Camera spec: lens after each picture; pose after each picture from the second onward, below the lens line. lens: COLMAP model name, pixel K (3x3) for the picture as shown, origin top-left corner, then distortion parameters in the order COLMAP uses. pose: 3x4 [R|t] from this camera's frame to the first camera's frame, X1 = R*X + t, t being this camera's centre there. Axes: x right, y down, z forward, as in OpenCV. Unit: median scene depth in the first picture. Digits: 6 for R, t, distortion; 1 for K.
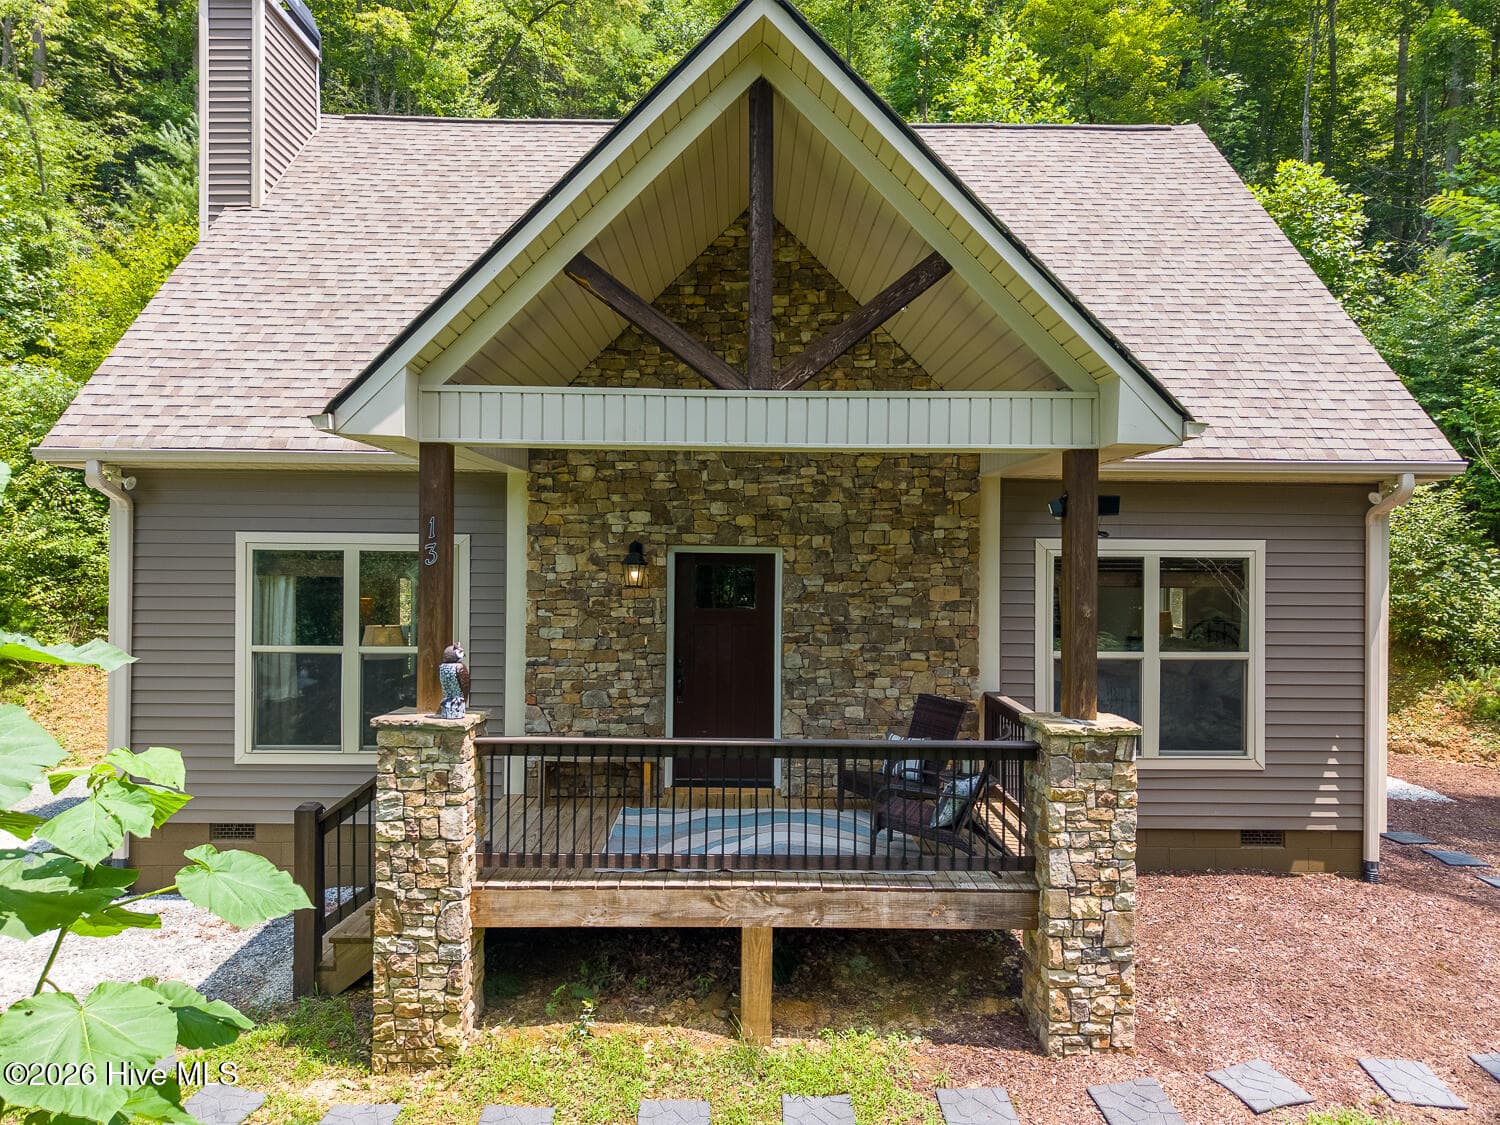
lens RADIAL K [[1004.3, 0, 750.0], [0, 1004.3, 562.5], [0, 0, 1]] dist [0.050248, -0.061234]
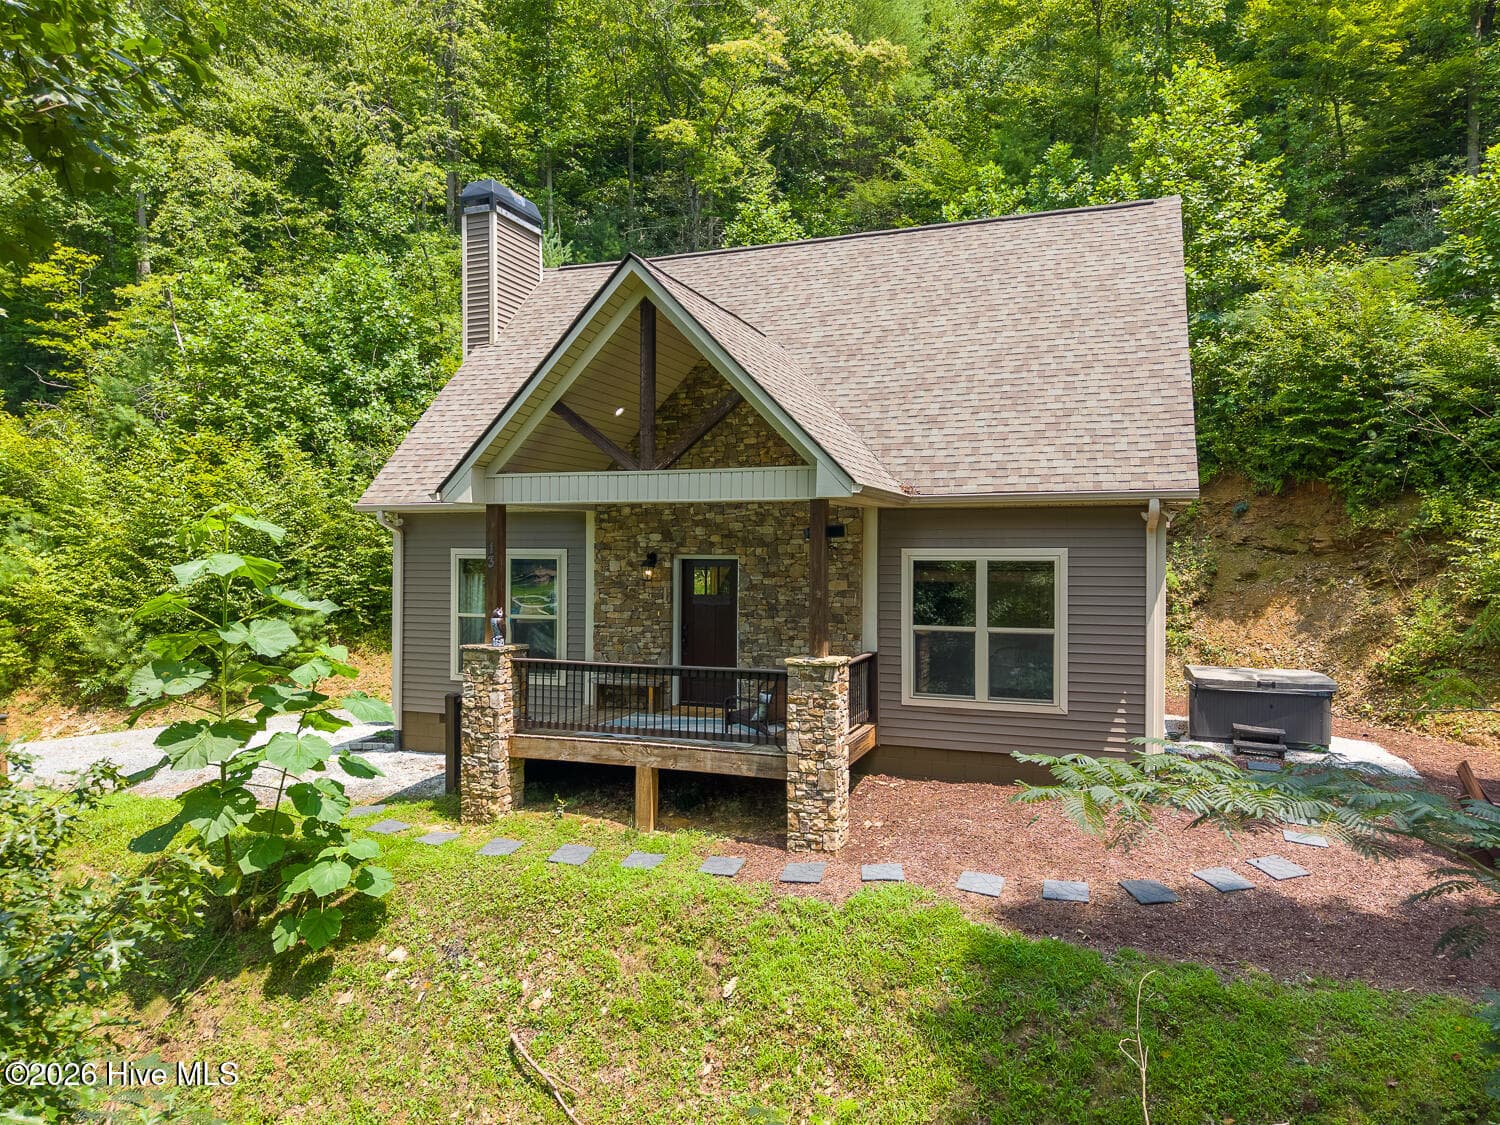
lens RADIAL K [[998.9, 0, 750.0], [0, 998.9, 562.5], [0, 0, 1]] dist [0.130470, -0.258346]
pose [[0.931815, -0.003155, -0.362921, 0.619184], [0.003104, 0.999995, -0.000724, -0.002728], [0.362921, -0.000452, 0.931820, -0.448824]]
